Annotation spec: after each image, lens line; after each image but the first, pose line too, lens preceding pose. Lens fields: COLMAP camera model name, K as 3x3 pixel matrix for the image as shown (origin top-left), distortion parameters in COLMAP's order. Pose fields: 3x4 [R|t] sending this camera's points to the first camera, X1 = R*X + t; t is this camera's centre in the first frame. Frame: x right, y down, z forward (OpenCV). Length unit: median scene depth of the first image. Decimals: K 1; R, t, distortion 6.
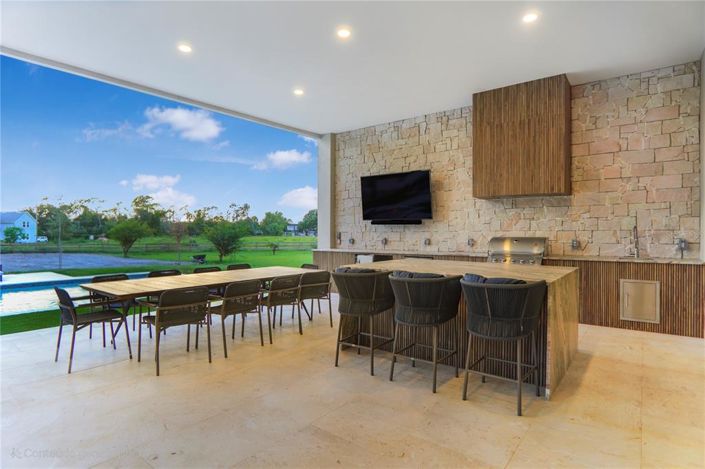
lens RADIAL K [[380.0, 0, 353.5], [0, 380.0, 236.4], [0, 0, 1]] dist [-0.027479, 0.001141]
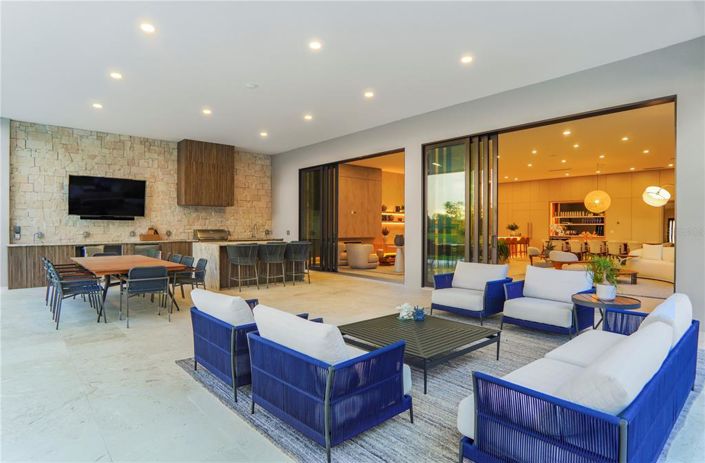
lens RADIAL K [[390.9, 0, 352.5], [0, 390.9, 231.5], [0, 0, 1]] dist [-0.027773, 0.000452]
pose [[0.177600, -0.009385, 0.984058, -1.007394], [0.012180, 0.999899, 0.007338, 0.005857], [-0.984027, 0.010683, 0.177696, 0.023135]]
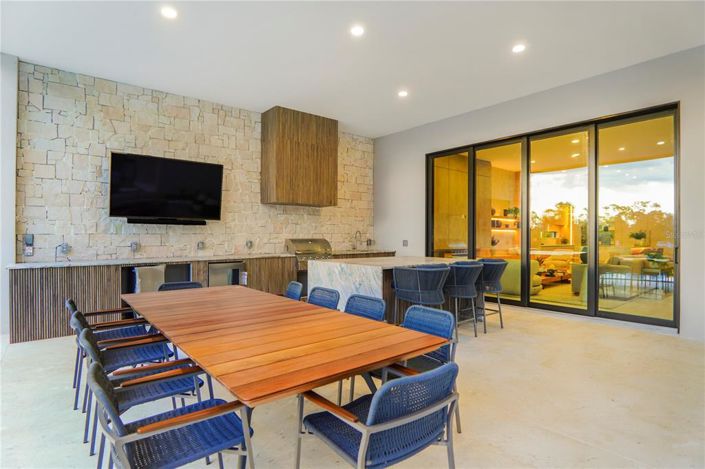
lens RADIAL K [[380.0, 0, 353.5], [0, 380.0, 236.4], [0, 0, 1]] dist [-0.027479, 0.001141]
pose [[0.207109, -0.003367, 0.978312, -0.600216], [0.010110, 0.999948, 0.001301, -0.004322], [-0.978266, 0.009621, 0.207132, 0.492421]]
